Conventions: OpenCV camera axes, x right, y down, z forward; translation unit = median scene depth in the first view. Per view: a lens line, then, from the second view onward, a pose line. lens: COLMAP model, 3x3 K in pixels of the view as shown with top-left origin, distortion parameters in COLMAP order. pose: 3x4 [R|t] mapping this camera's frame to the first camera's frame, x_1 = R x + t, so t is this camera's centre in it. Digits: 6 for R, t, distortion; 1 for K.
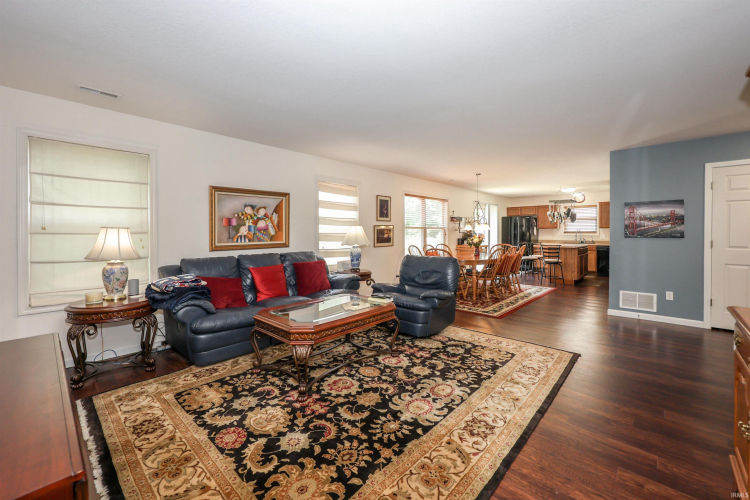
lens RADIAL K [[306.1, 0, 375.9], [0, 306.1, 236.2], [0, 0, 1]] dist [0.001218, 0.000647]
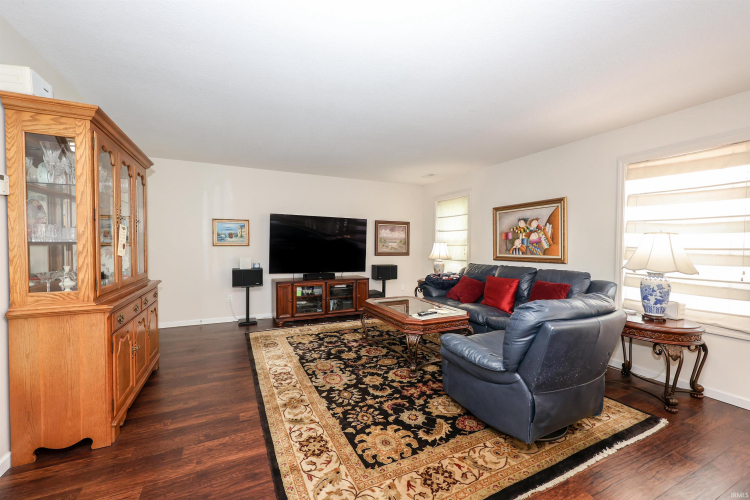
lens RADIAL K [[306.1, 0, 373.0], [0, 306.1, 246.6], [0, 0, 1]] dist [0.001218, 0.000647]
pose [[-0.375060, 0.004098, -0.926991, 0.982625], [-0.017251, 0.999786, 0.011400, -0.015425], [0.926840, 0.020268, -0.374909, 1.240192]]
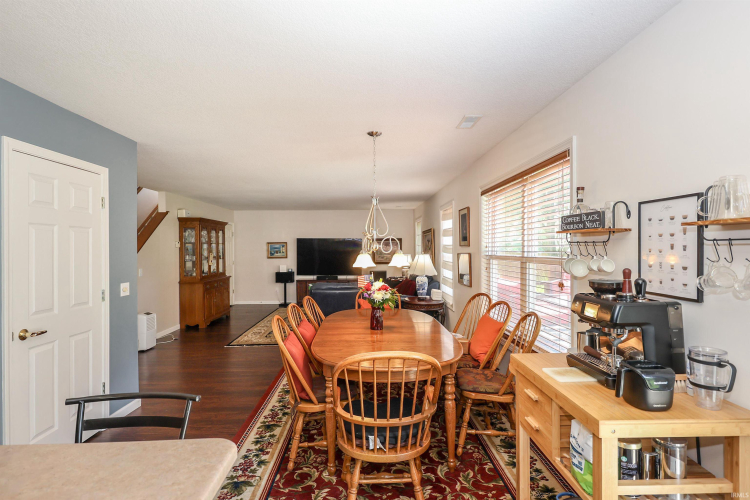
lens RADIAL K [[369.8, 0, 373.3], [0, 369.8, 253.0], [0, 0, 1]] dist [-0.024768, -0.000038]
pose [[-0.723135, 0.012210, -0.690599, 1.401215], [0.002863, 0.999888, 0.014681, -0.080730], [0.690701, 0.008639, -0.723089, 2.868610]]
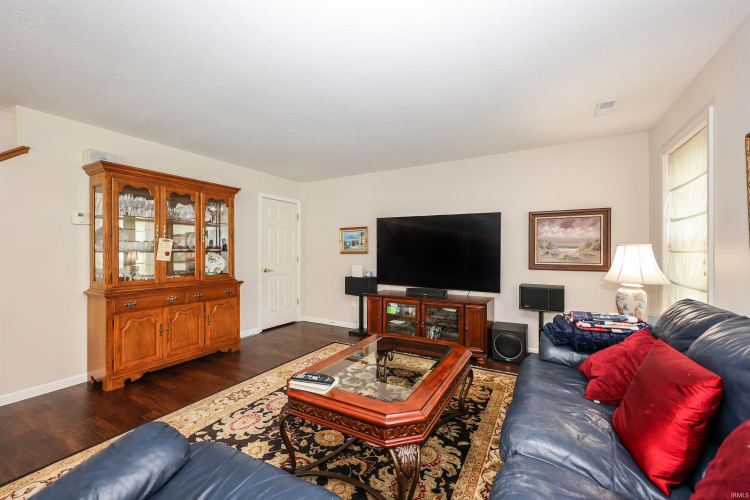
lens RADIAL K [[306.1, 0, 372.9], [0, 306.1, 249.6], [0, 0, 1]] dist [0.001218, 0.000647]
pose [[-0.976297, -0.000940, -0.216434, 0.033679], [-0.002048, 0.999986, 0.004892, -0.017458], [0.216426, 0.005219, -0.976285, 1.565573]]
